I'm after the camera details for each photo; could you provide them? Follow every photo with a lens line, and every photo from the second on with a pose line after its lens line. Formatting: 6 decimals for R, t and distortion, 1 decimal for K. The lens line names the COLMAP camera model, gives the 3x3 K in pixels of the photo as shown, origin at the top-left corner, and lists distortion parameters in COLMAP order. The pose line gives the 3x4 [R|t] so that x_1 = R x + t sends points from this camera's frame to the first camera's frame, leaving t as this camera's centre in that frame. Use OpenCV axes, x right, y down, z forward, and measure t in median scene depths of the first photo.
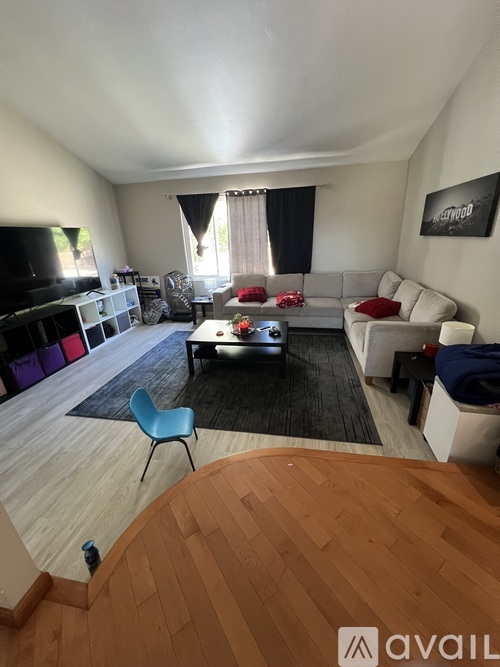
lens RADIAL K [[268.9, 0, 252.1], [0, 268.9, 336.0], [0, 0, 1]] dist [-0.002749, 0.000113]
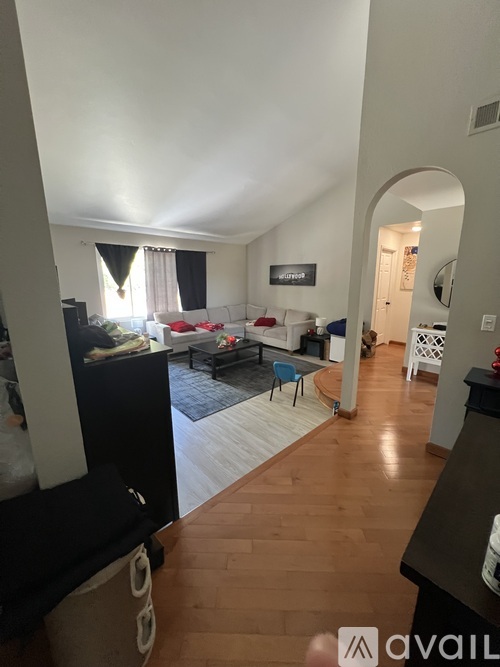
lens RADIAL K [[268.9, 0, 251.6], [0, 268.9, 334.5], [0, 0, 1]] dist [-0.002749, 0.000113]
pose [[0.586453, -0.122804, 0.800619, -0.869708], [0.261742, 0.964142, -0.043839, 0.025733], [-0.766527, 0.235266, 0.597567, 0.000607]]
